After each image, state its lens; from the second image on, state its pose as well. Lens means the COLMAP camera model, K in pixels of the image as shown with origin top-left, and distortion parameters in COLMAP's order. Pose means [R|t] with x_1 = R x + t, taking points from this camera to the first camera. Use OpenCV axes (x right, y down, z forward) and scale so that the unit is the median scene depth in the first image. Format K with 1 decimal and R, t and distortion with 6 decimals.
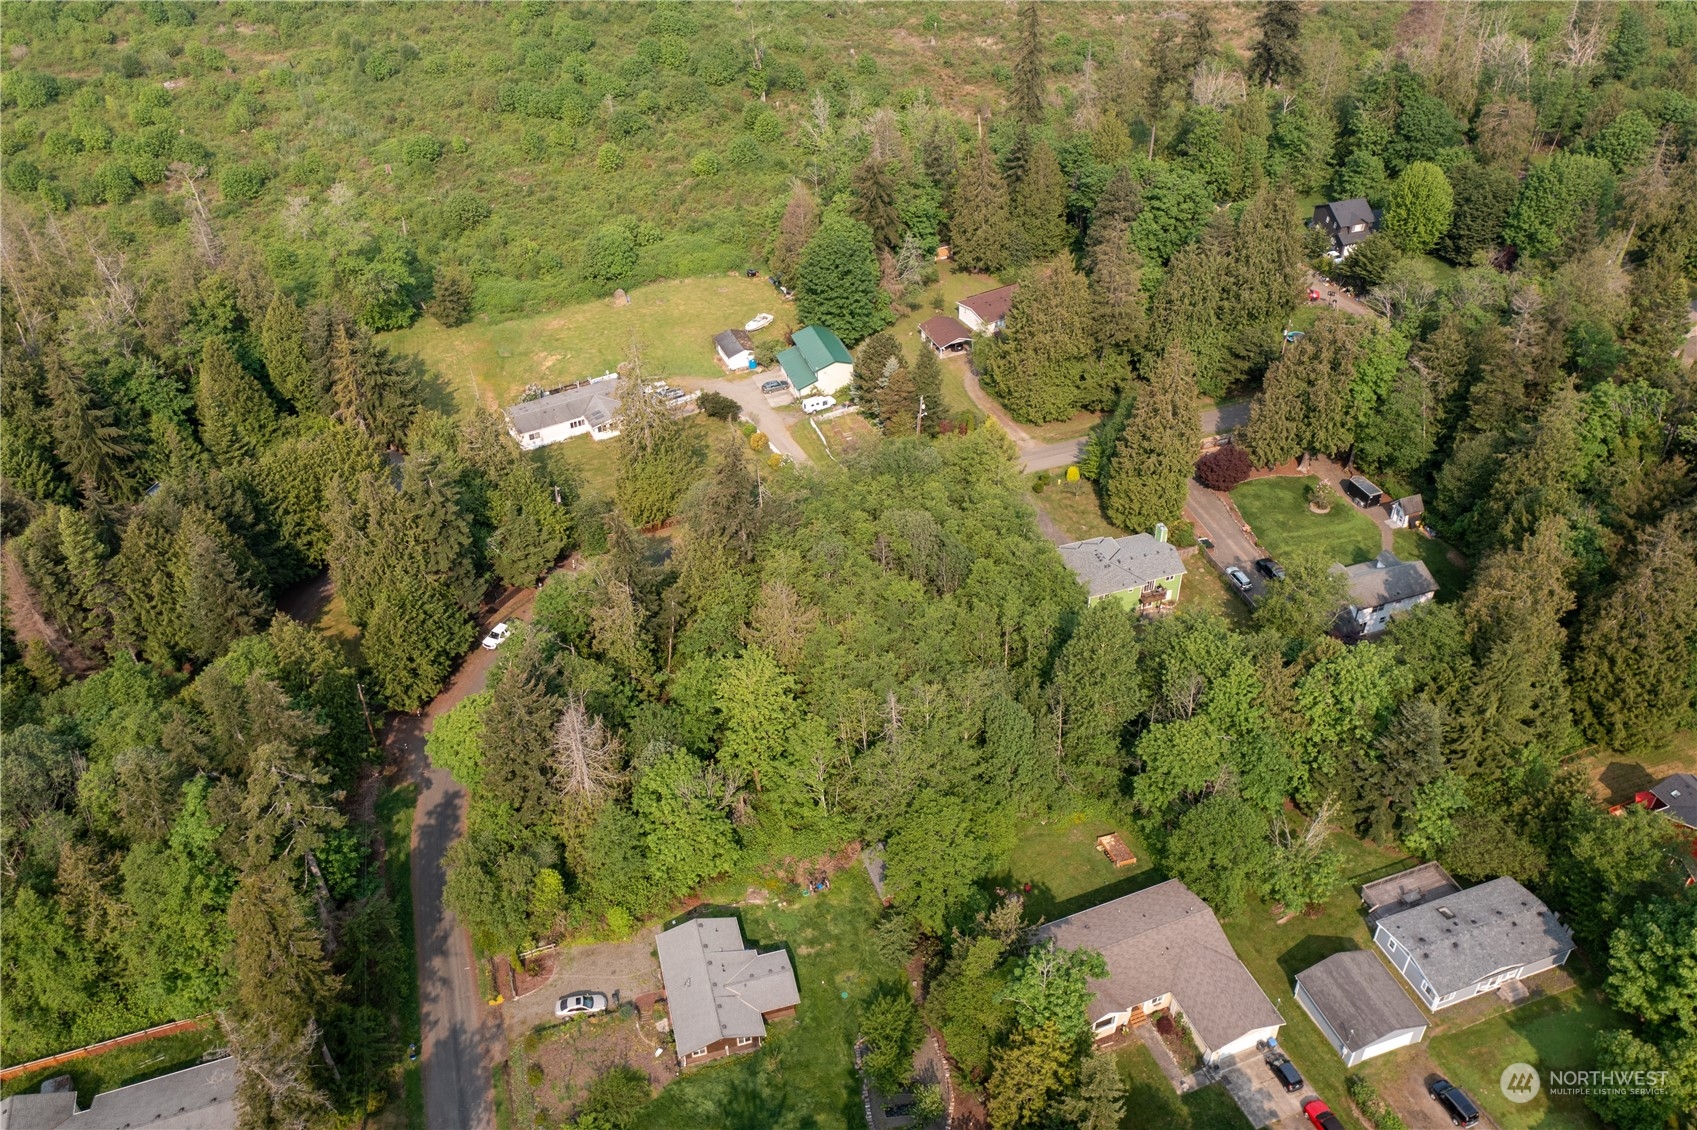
lens RADIAL K [[1368.9, 0, 849.9], [0, 1368.9, 570.7], [0, 0, 1]] dist [0.017201, 0.044118]
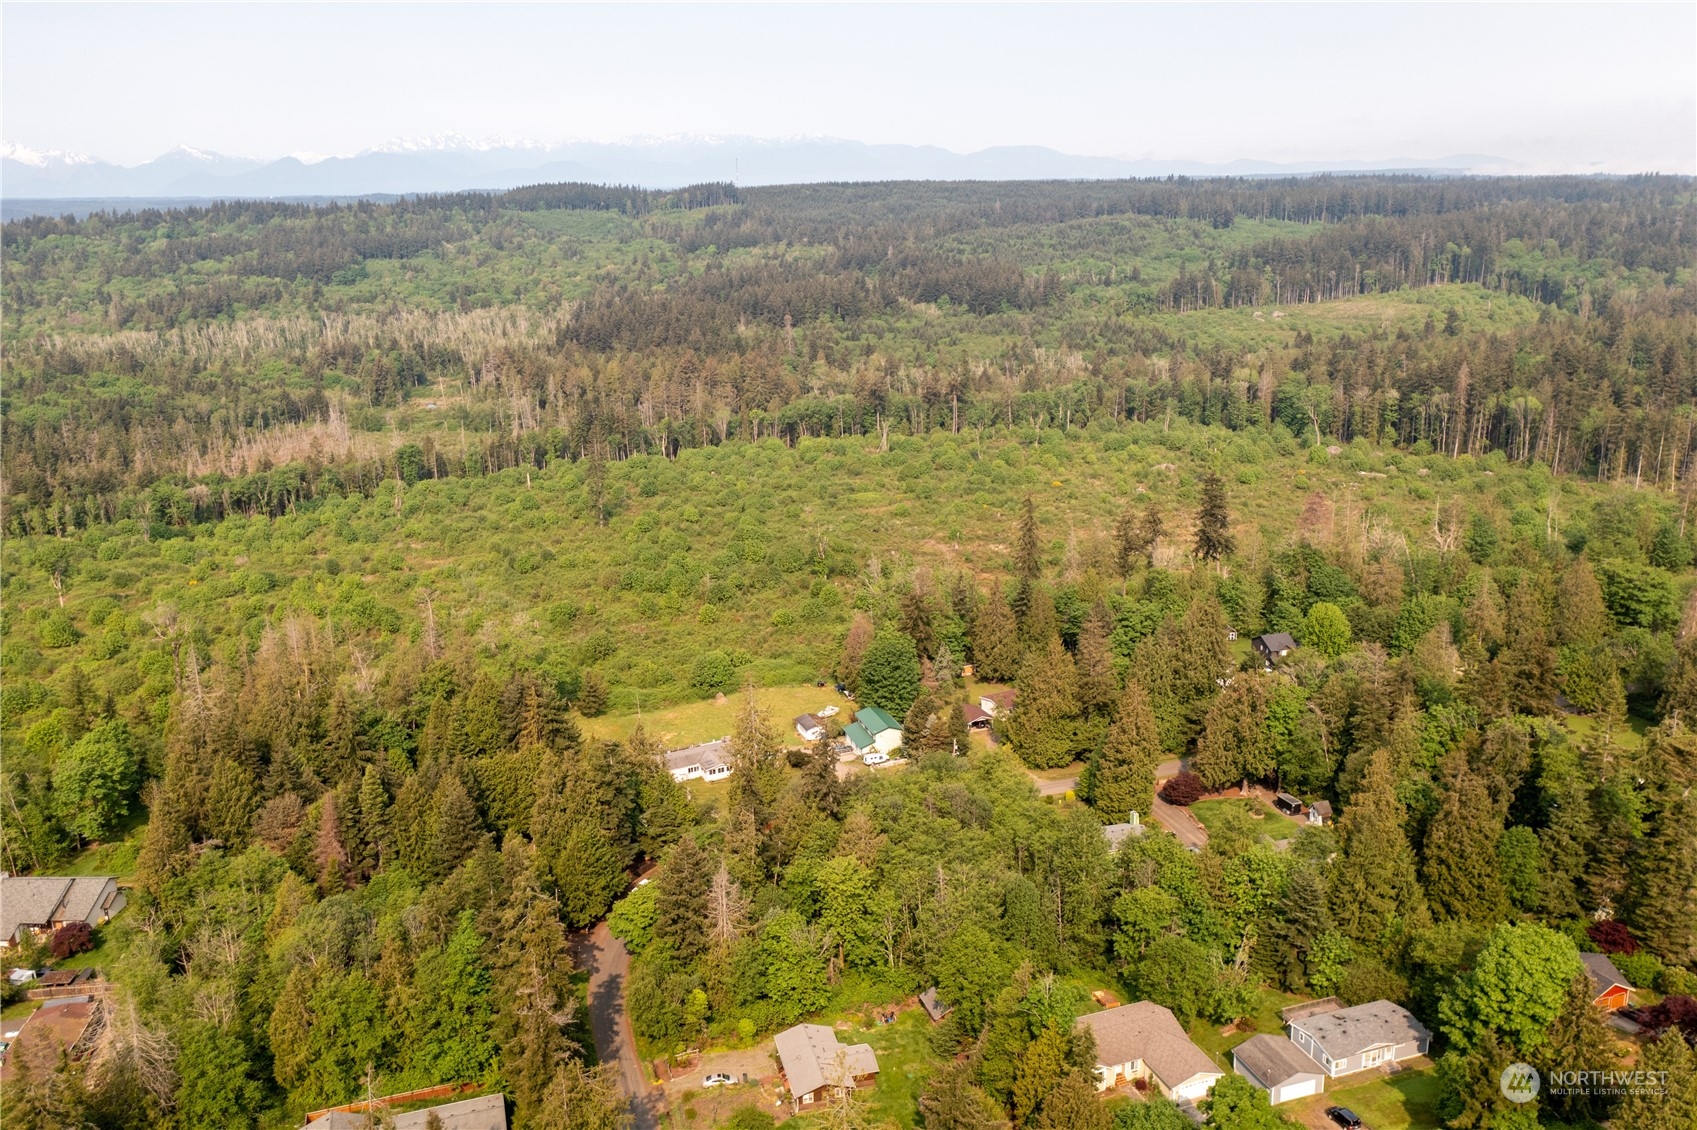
lens RADIAL K [[1368.9, 0, 850.0], [0, 1368.9, 563.0], [0, 0, 1]] dist [0.017201, 0.044118]
pose [[0.999813, 0.002945, -0.019089, -0.025310], [-0.010230, 0.919046, -0.394016, 0.242855], [0.016383, 0.394138, 0.918905, -0.305421]]
